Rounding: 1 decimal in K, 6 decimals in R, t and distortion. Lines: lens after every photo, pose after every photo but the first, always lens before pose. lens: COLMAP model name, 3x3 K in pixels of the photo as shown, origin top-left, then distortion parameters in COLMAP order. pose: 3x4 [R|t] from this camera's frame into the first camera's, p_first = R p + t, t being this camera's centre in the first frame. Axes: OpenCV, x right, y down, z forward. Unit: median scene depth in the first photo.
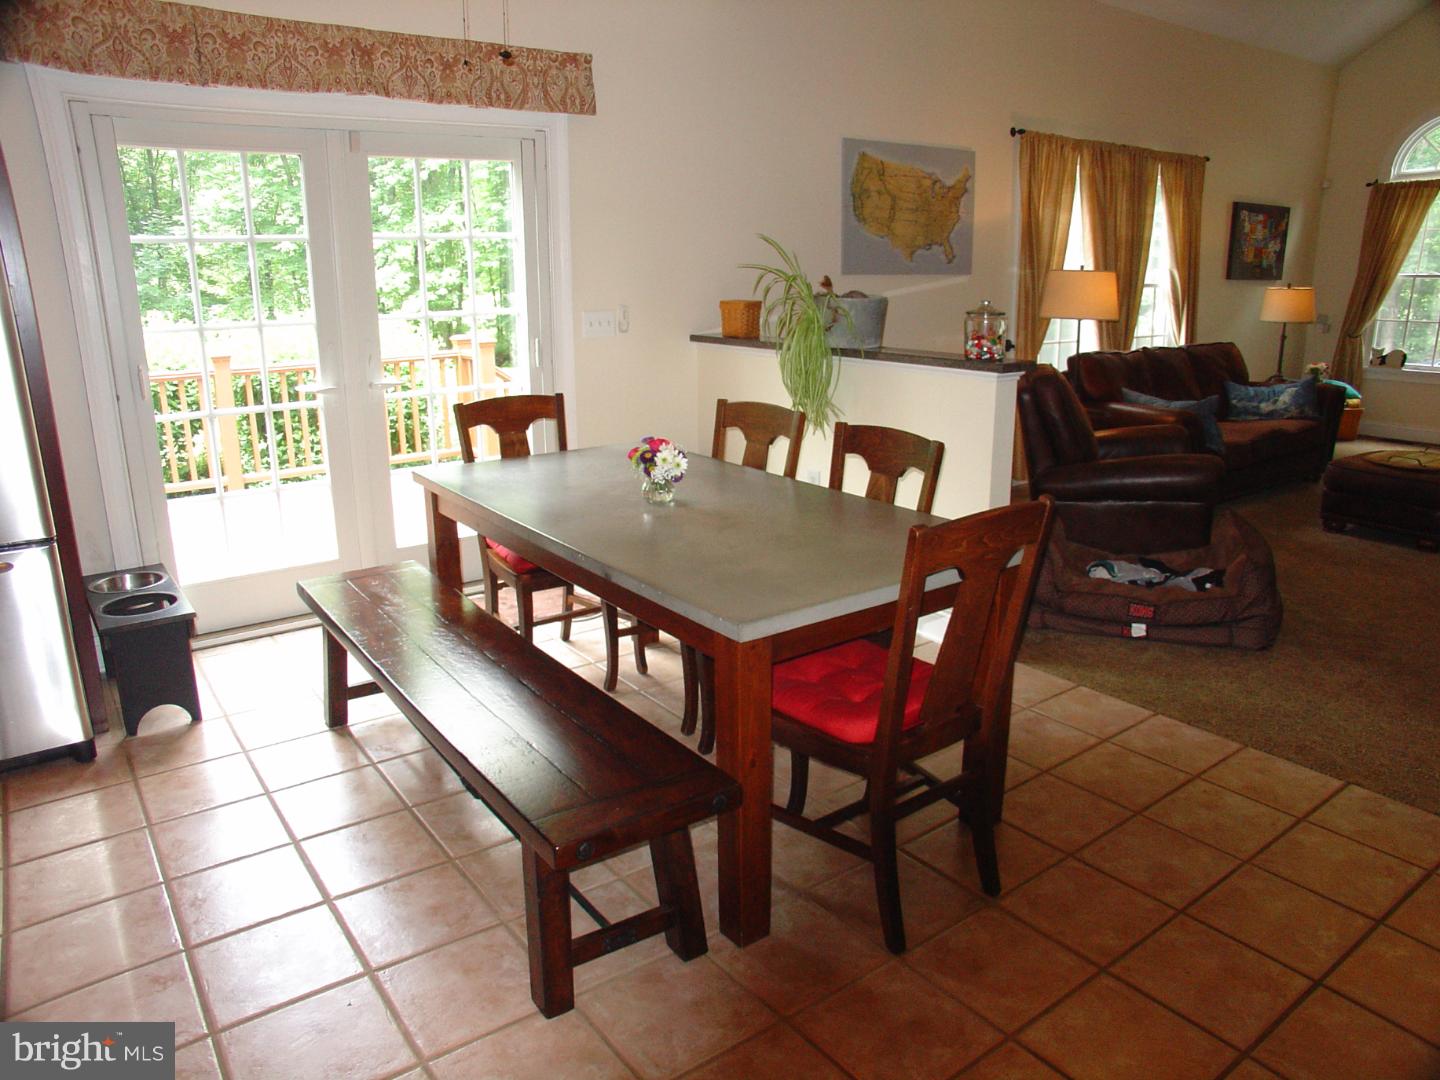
lens RADIAL K [[1016.1, 0, 729.7], [0, 1016.1, 541.8], [0, 0, 1]] dist [-0.195683, 0.147966]
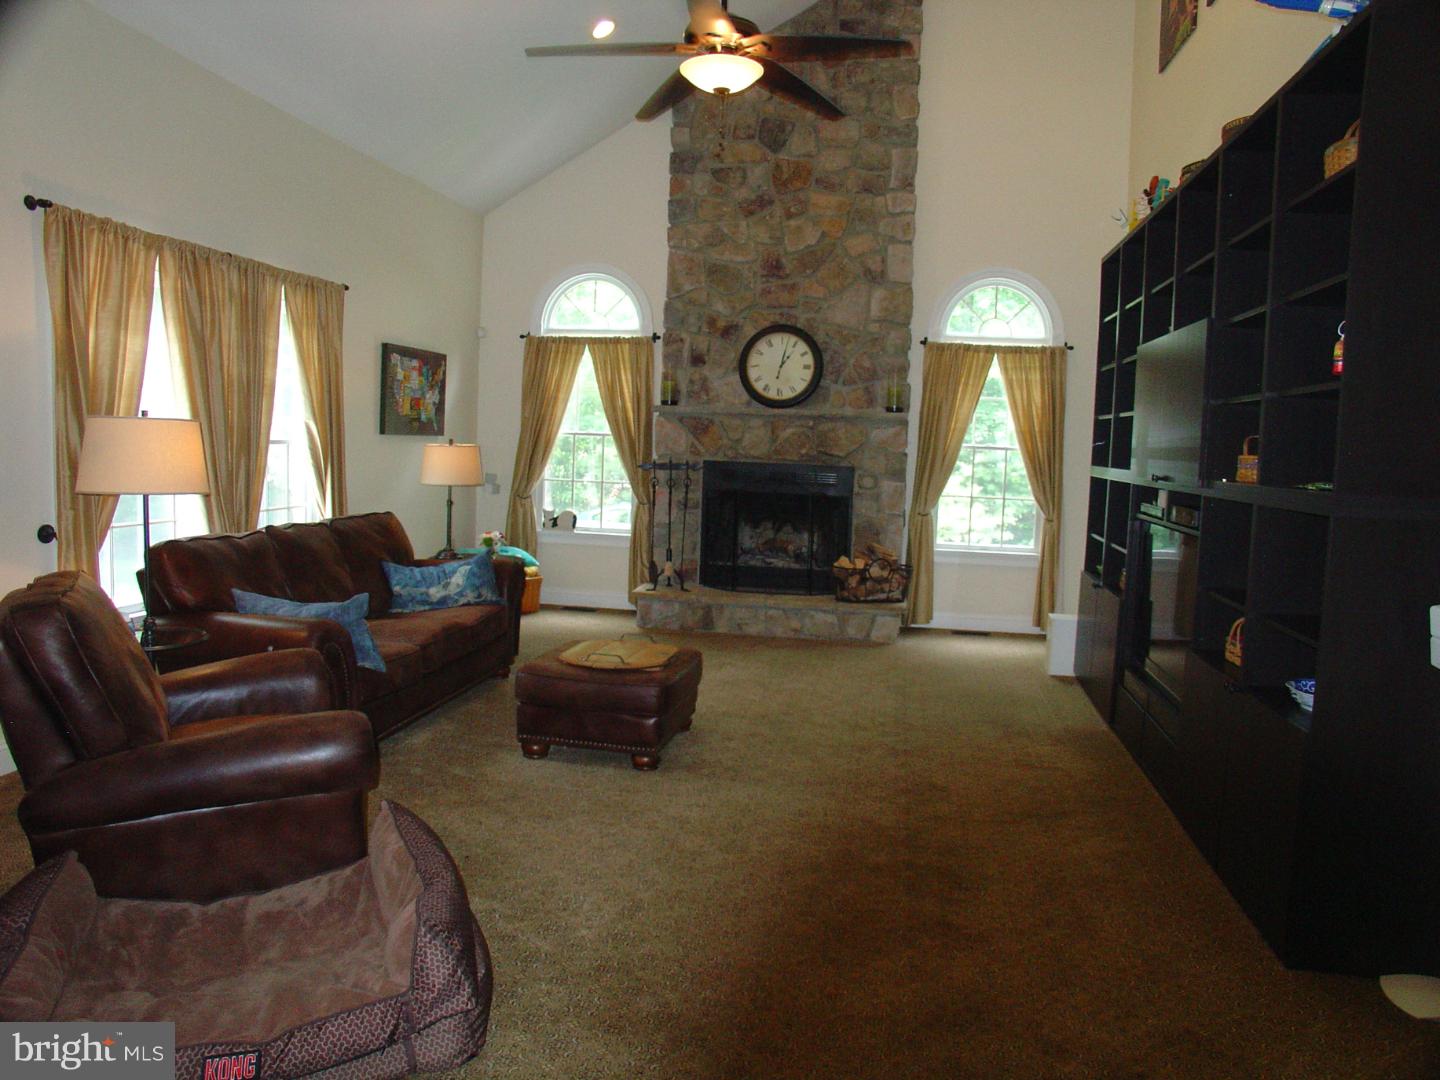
lens RADIAL K [[1016.1, 0, 729.7], [0, 1016.1, 541.8], [0, 0, 1]] dist [-0.195683, 0.147966]
pose [[0.713759, -0.034863, 0.699523, 0.148265], [0.143851, 0.984765, -0.097700, -0.062957], [-0.685459, 0.170362, 0.707900, 0.238637]]
